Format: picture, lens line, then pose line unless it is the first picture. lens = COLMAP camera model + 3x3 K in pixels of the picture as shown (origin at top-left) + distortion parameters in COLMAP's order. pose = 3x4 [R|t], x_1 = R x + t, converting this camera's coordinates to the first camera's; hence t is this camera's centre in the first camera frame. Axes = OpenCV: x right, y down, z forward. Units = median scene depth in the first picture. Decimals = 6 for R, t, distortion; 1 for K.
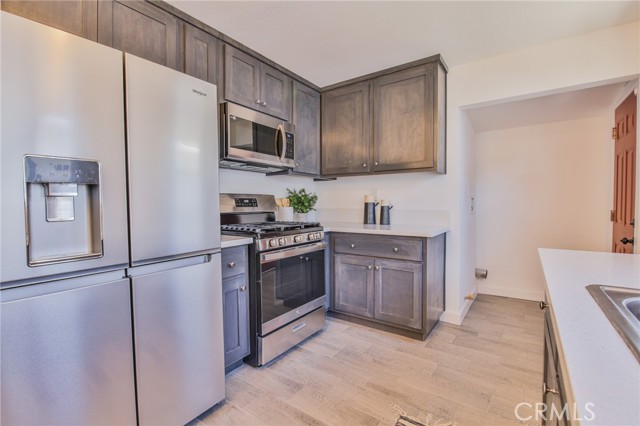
lens RADIAL K [[291.5, 0, 321.0], [0, 291.5, 209.1], [0, 0, 1]] dist [-0.000270, -0.011146]
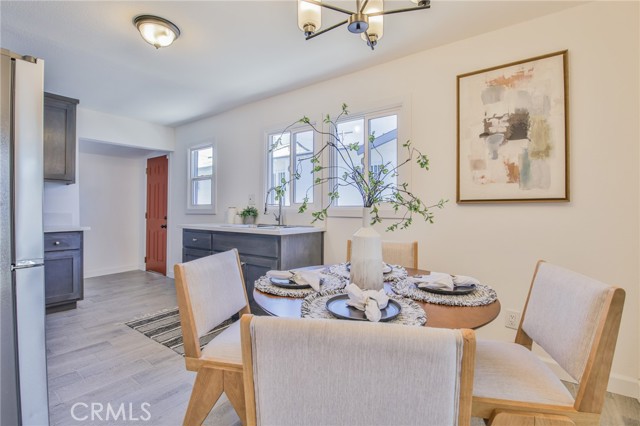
lens RADIAL K [[291.5, 0, 321.0], [0, 291.5, 209.1], [0, 0, 1]] dist [-0.000270, -0.011146]
pose [[0.007632, 0.009093, 0.999930, -0.953877], [0.016704, 0.999818, -0.009219, 0.020977], [-0.999831, 0.016773, 0.007479, -0.153635]]
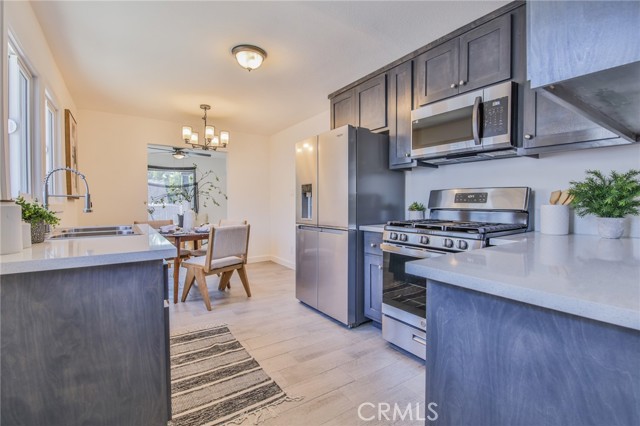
lens RADIAL K [[291.5, 0, 321.0], [0, 291.5, 209.1], [0, 0, 1]] dist [-0.000270, -0.011146]
pose [[-0.350157, 0.032926, -0.936112, 0.766978], [-0.012261, 0.999135, 0.039729, -0.018877], [0.936611, 0.025389, -0.349451, 0.925652]]
